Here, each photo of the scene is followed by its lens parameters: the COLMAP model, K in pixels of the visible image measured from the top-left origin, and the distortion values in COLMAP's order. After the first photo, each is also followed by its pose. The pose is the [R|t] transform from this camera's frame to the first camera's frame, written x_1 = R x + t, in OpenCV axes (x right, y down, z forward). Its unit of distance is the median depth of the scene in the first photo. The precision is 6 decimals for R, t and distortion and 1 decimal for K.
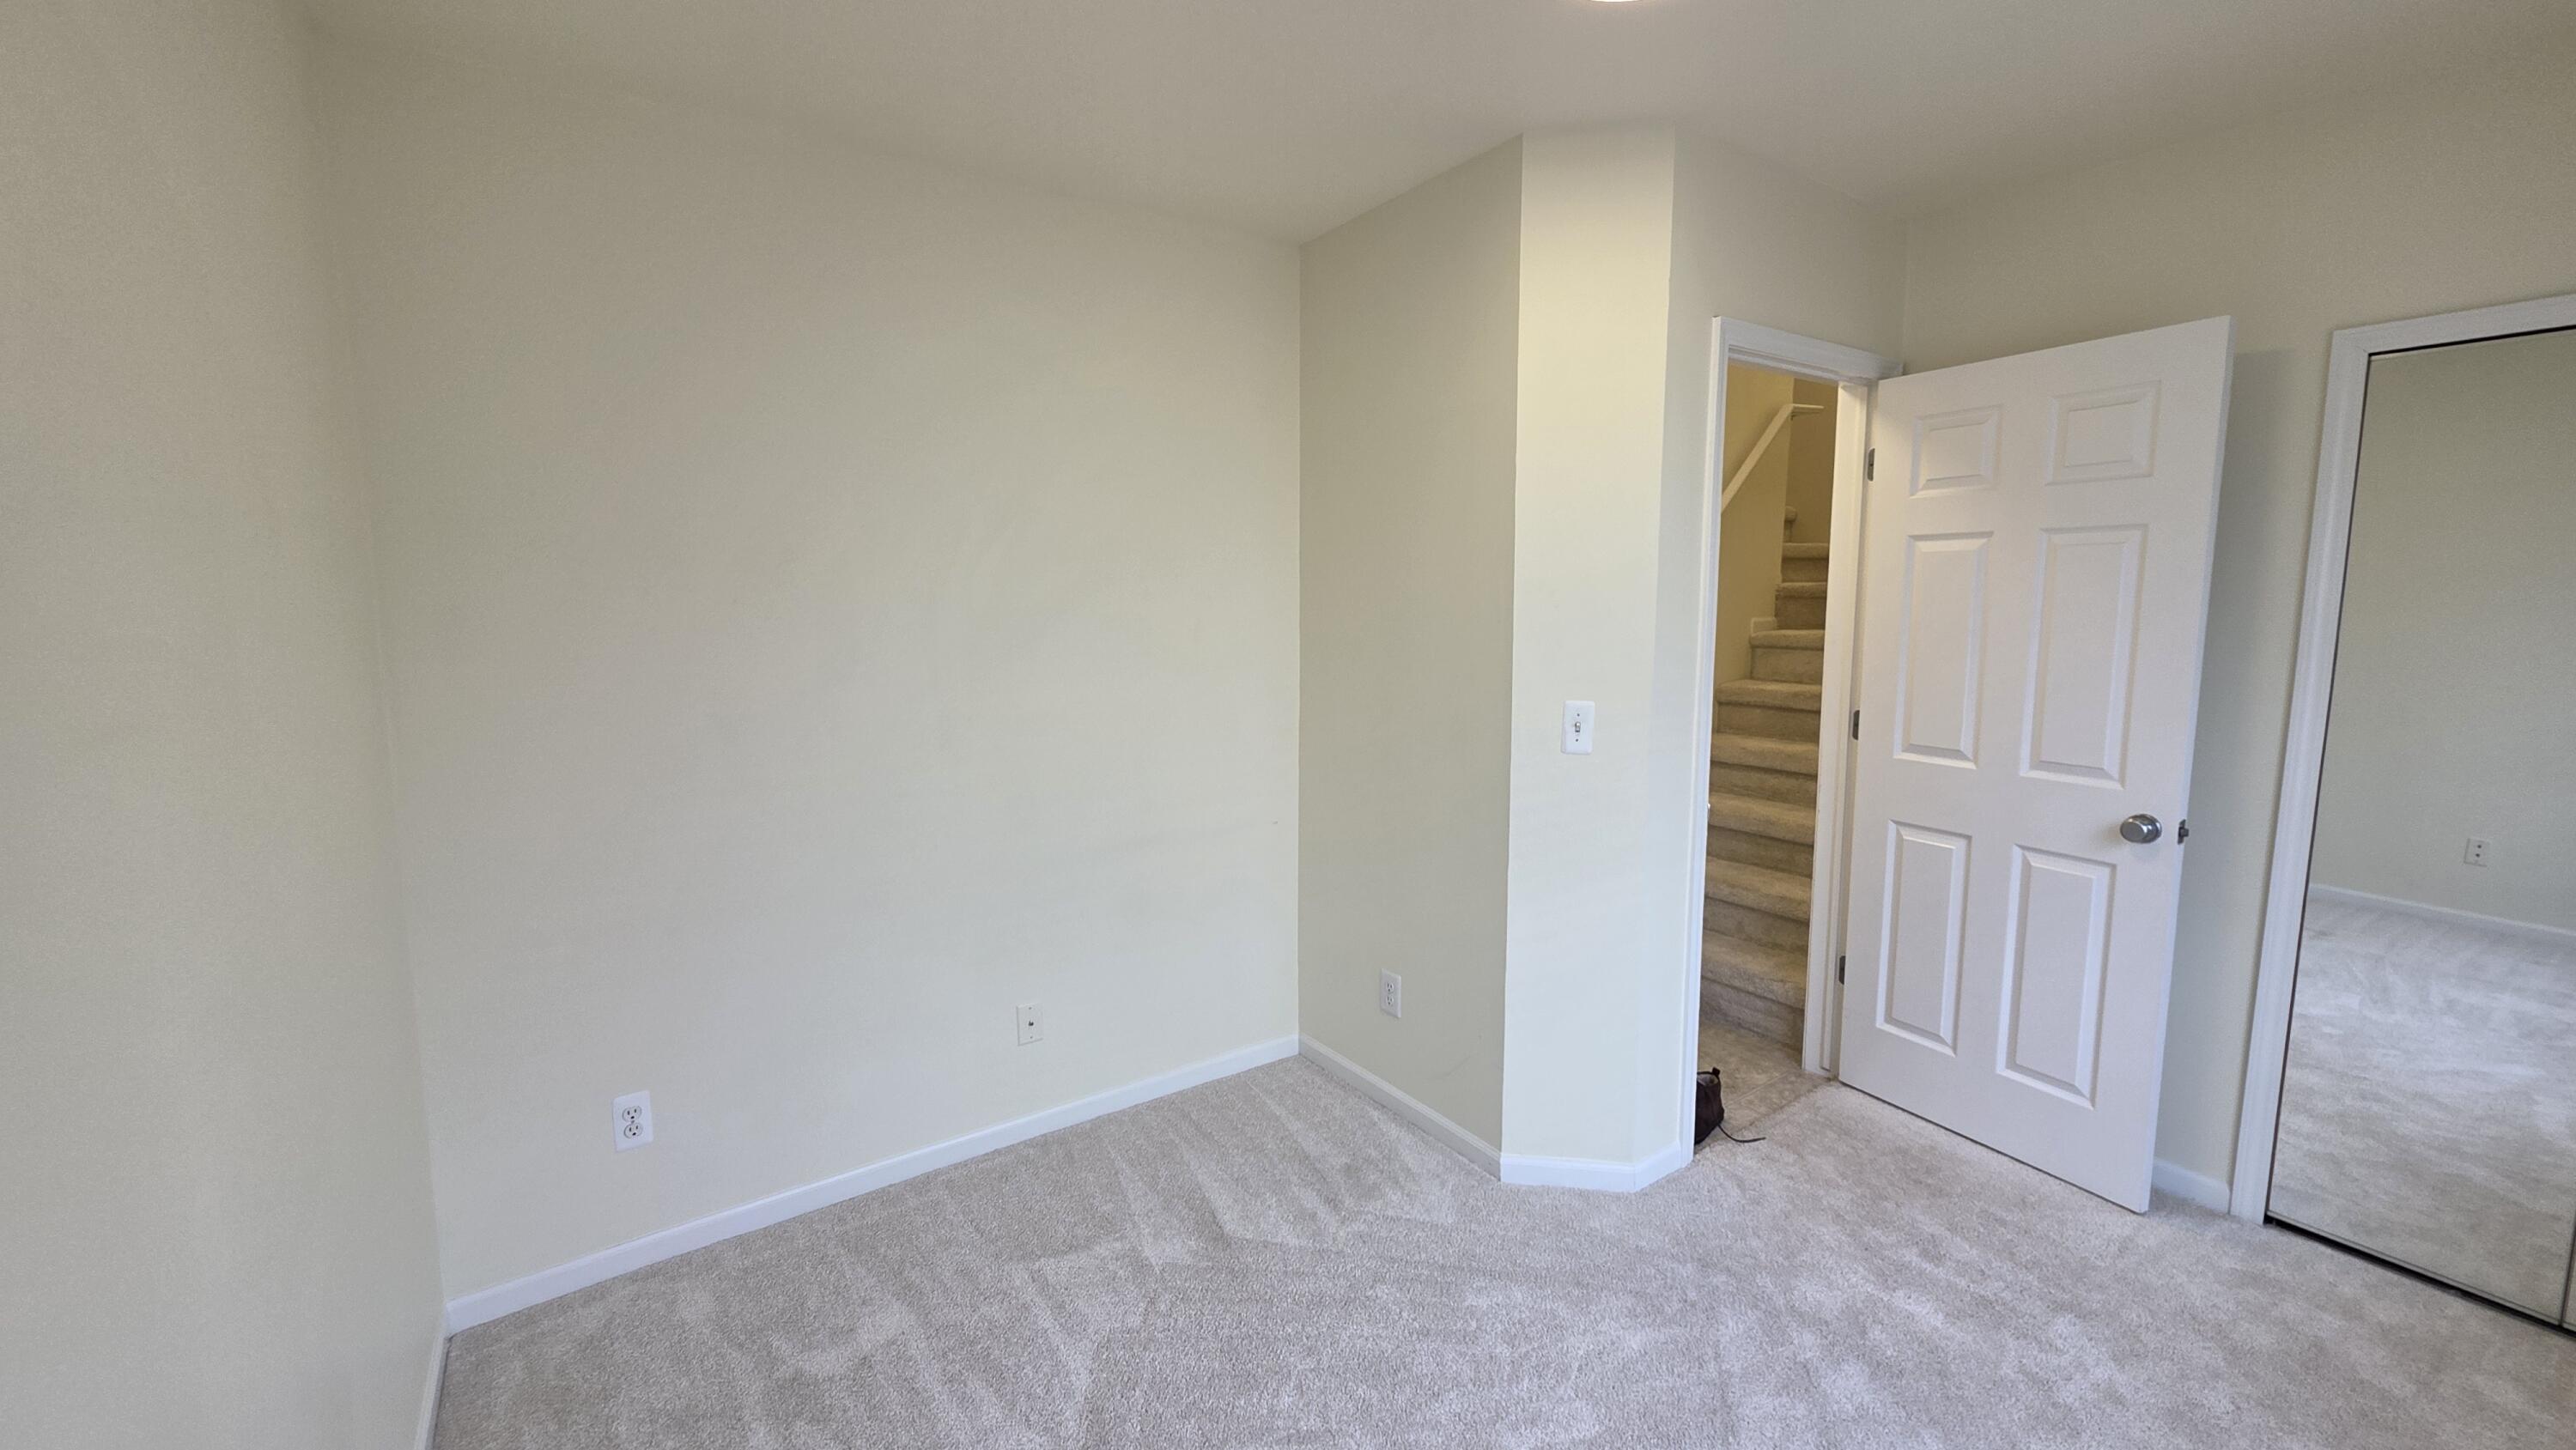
lens RADIAL K [[1024.5, 0, 1289.6], [0, 1024.5, 722.4], [0, 0, 1]] dist [0.004206, -0.000330]
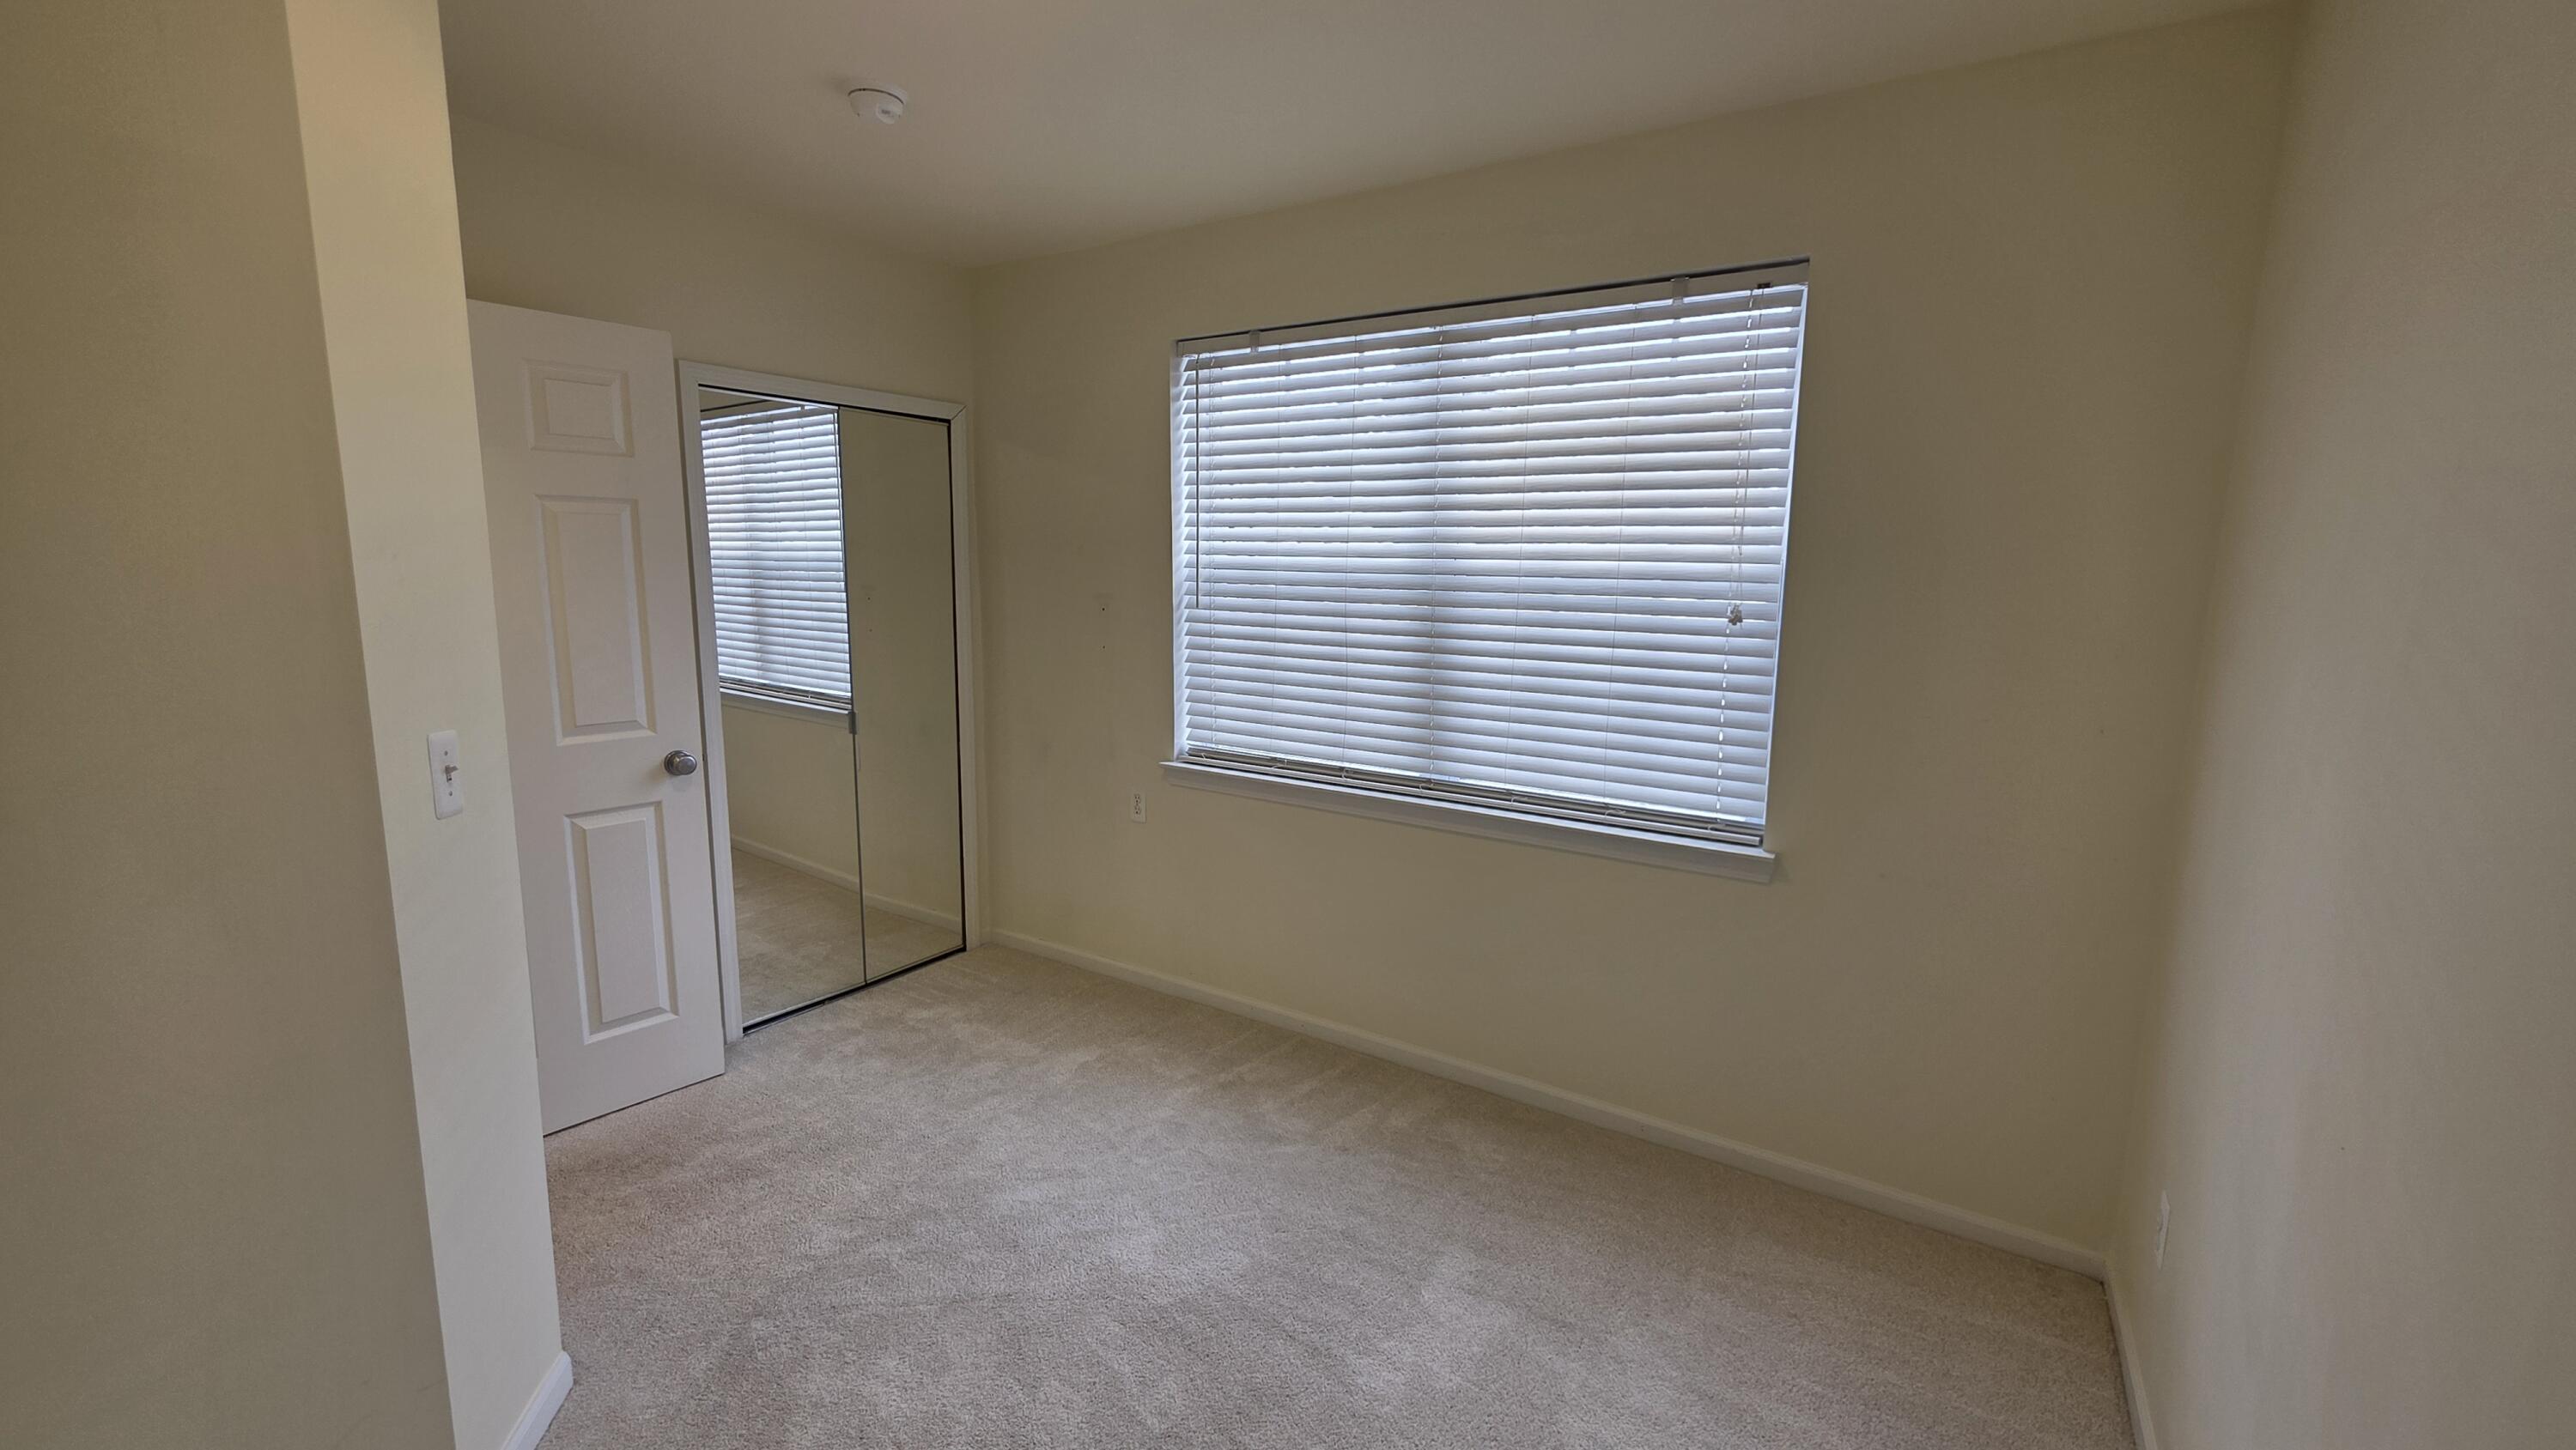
lens RADIAL K [[1024.5, 0, 1284.1], [0, 1024.5, 727.1], [0, 0, 1]] dist [0.004206, -0.000330]
pose [[-0.363876, -0.146657, 0.919829, -0.478210], [0.105630, 0.974659, 0.197186, -0.092364], [-0.925439, 0.168913, -0.339163, 0.736427]]
